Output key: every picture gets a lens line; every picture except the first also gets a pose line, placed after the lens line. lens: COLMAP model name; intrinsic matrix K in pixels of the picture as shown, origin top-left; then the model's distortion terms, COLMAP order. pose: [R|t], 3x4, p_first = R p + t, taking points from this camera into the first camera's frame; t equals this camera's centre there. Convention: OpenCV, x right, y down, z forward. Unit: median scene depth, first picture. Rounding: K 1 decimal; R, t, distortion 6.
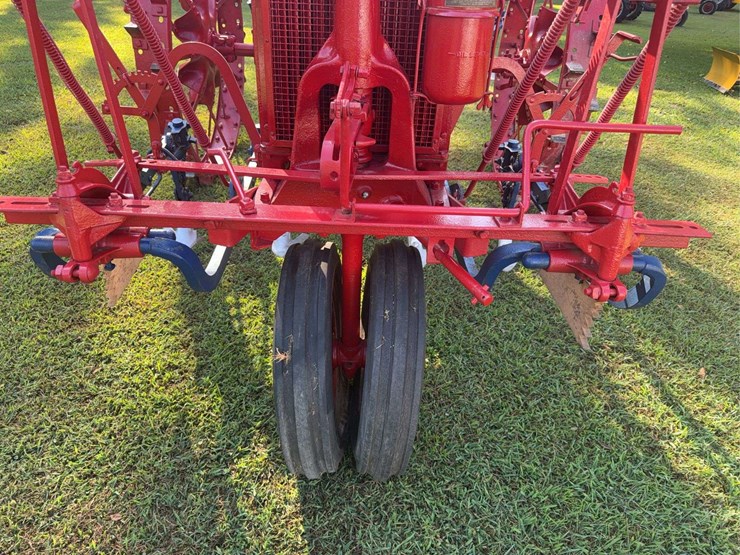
lens RADIAL K [[528.9, 0, 369.4], [0, 528.9, 282.6], [0, 0, 1]] dist [0.095882, -0.121496]
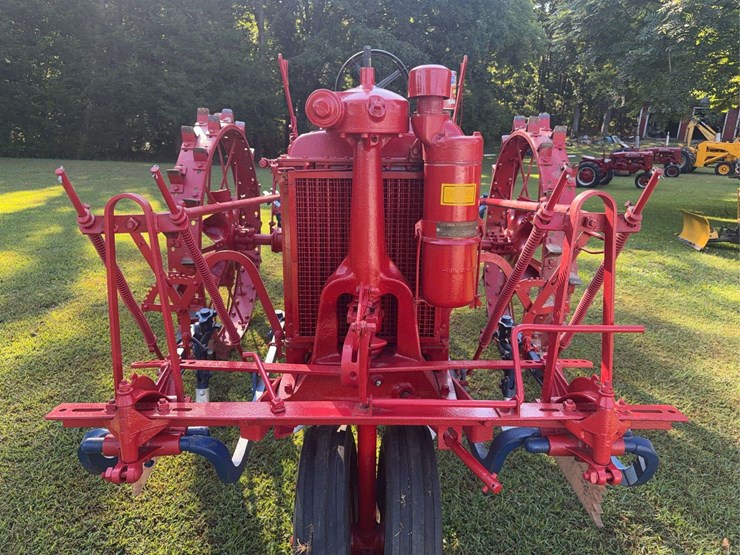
lens RADIAL K [[529.9, 0, 370.0], [0, 529.9, 277.5], [0, 0, 1]] dist [0.032210, -0.025070]
pose [[0.999371, -0.035393, -0.002068, -0.011876], [0.033227, 0.955374, -0.293525, -0.040753], [0.012364, 0.293272, 0.955949, -0.104947]]
